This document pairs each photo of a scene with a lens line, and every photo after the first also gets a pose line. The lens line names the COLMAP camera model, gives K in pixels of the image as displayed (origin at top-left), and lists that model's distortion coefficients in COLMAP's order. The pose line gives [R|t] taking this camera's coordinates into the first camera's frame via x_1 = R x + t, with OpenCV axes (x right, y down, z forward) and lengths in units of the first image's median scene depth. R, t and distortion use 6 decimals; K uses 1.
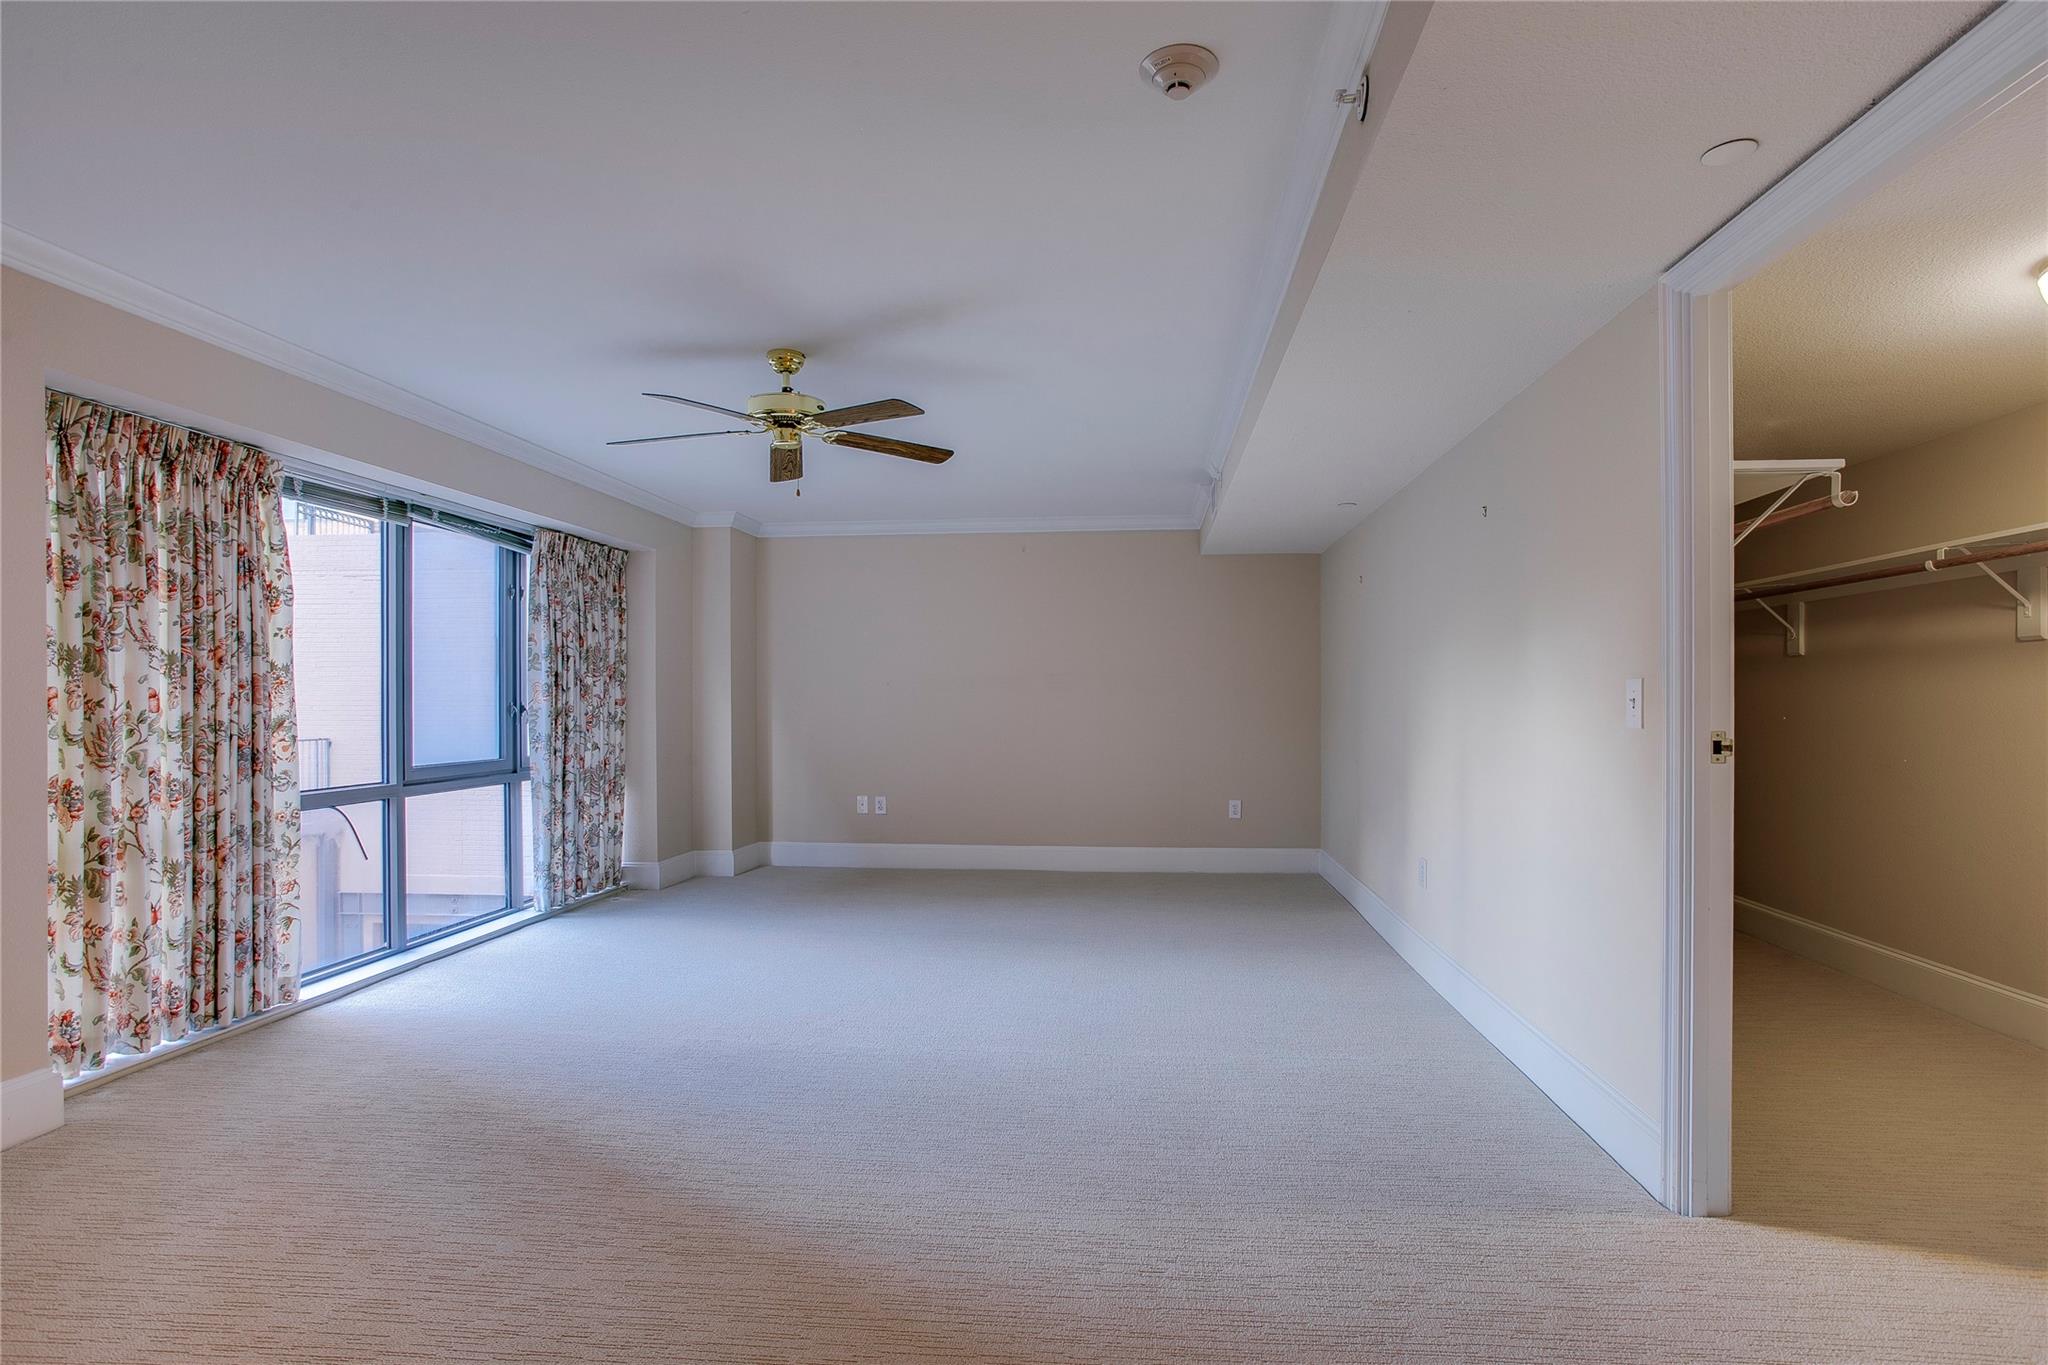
lens RADIAL K [[998.7, 0, 1036.6], [0, 998.7, 682.5], [0, 0, 1]] dist [-0.021824, 0.011368]
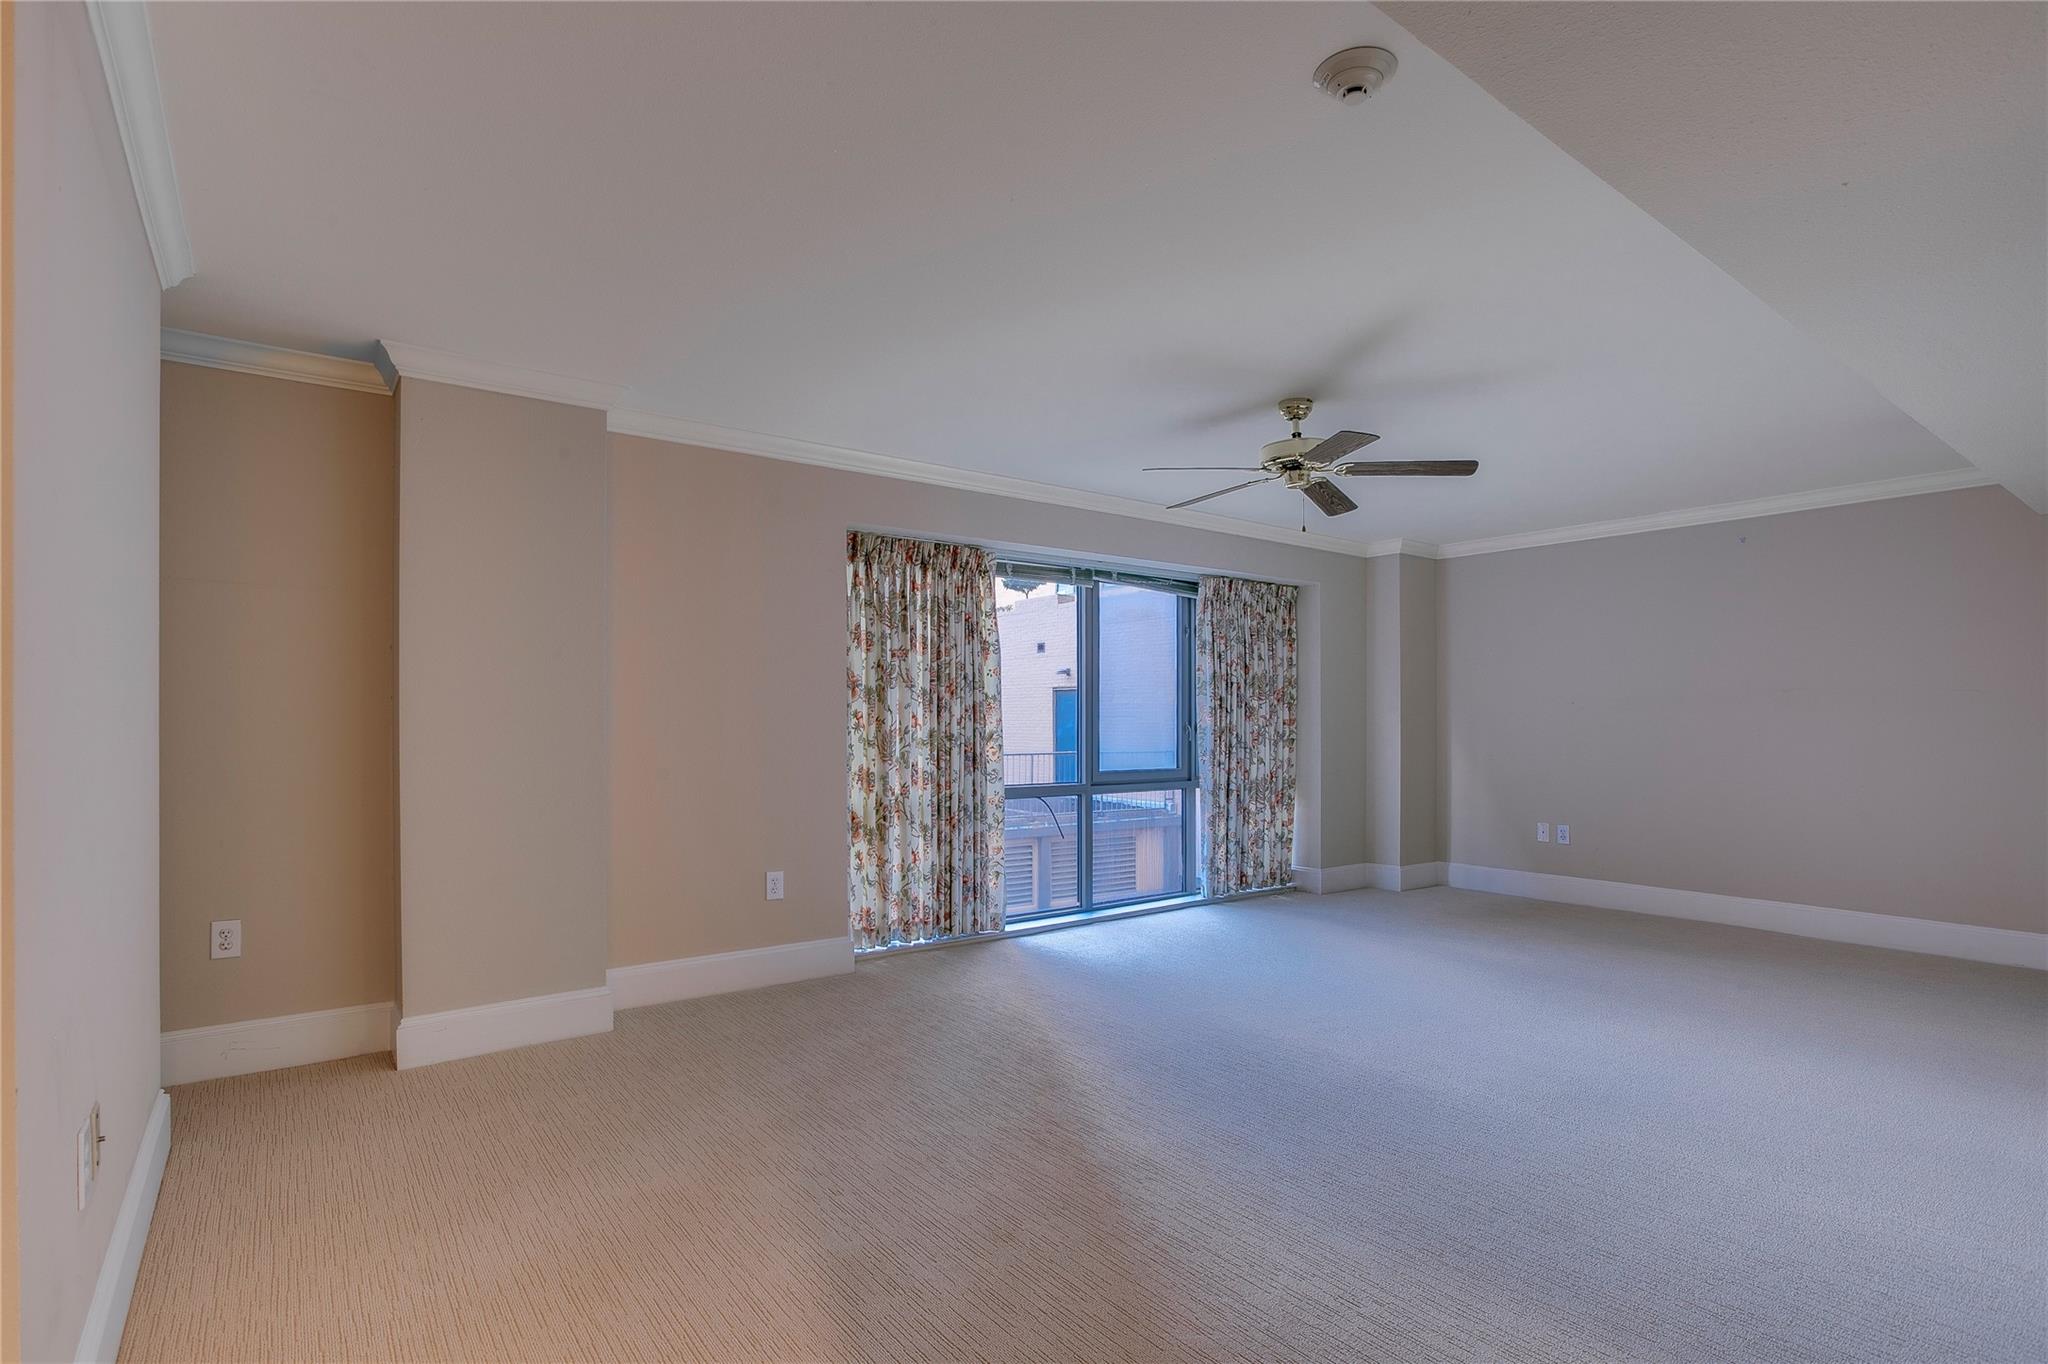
lens RADIAL K [[998.7, 0, 1067.0], [0, 998.7, 703.2], [0, 0, 1]] dist [-0.021824, 0.011368]
pose [[0.700985, -0.008923, -0.713120, 0.328973], [0.009162, 0.999952, -0.003505, -0.000036], [0.713117, -0.004076, 0.701033, 0.055951]]
